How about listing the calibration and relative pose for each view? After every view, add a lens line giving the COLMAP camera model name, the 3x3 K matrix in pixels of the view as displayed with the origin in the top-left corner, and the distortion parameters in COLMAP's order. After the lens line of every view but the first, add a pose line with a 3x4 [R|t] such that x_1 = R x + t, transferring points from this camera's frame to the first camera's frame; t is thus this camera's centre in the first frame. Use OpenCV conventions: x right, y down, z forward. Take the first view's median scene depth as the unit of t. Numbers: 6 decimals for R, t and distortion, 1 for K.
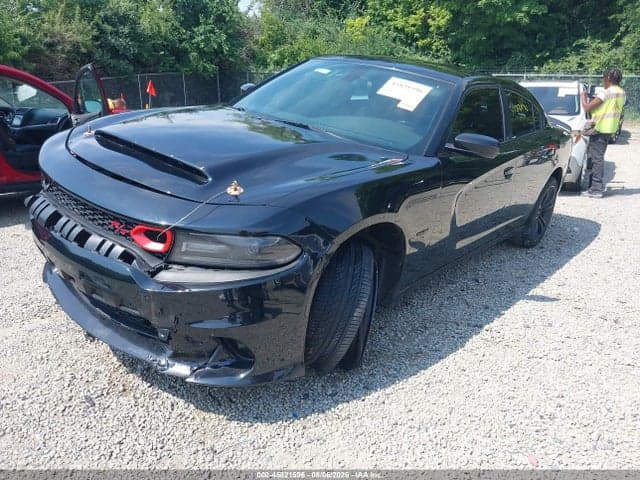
lens RADIAL K [[499.9, 0, 319.0], [0, 499.9, 238.1], [0, 0, 1]] dist [-0.020605, 0.007825]
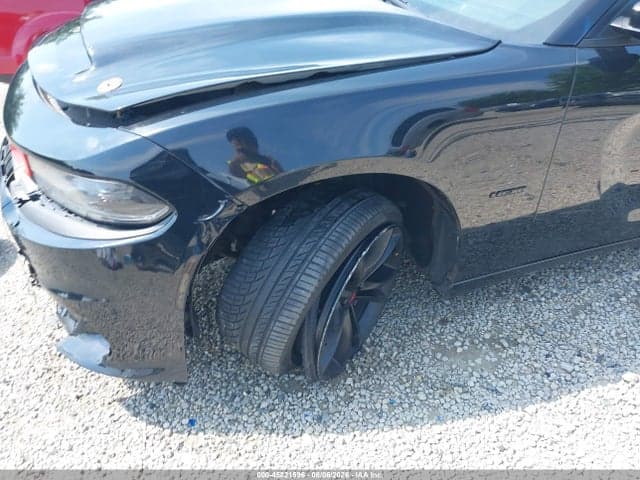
lens RADIAL K [[499.9, 0, 320.2], [0, 499.9, 240.6], [0, 0, 1]] dist [-0.020605, 0.007825]
pose [[0.824193, 0.216191, -0.523419, 0.337796], [-0.083599, 0.960585, 0.265119, -0.089719], [0.560105, -0.174752, 0.809780, 0.430431]]
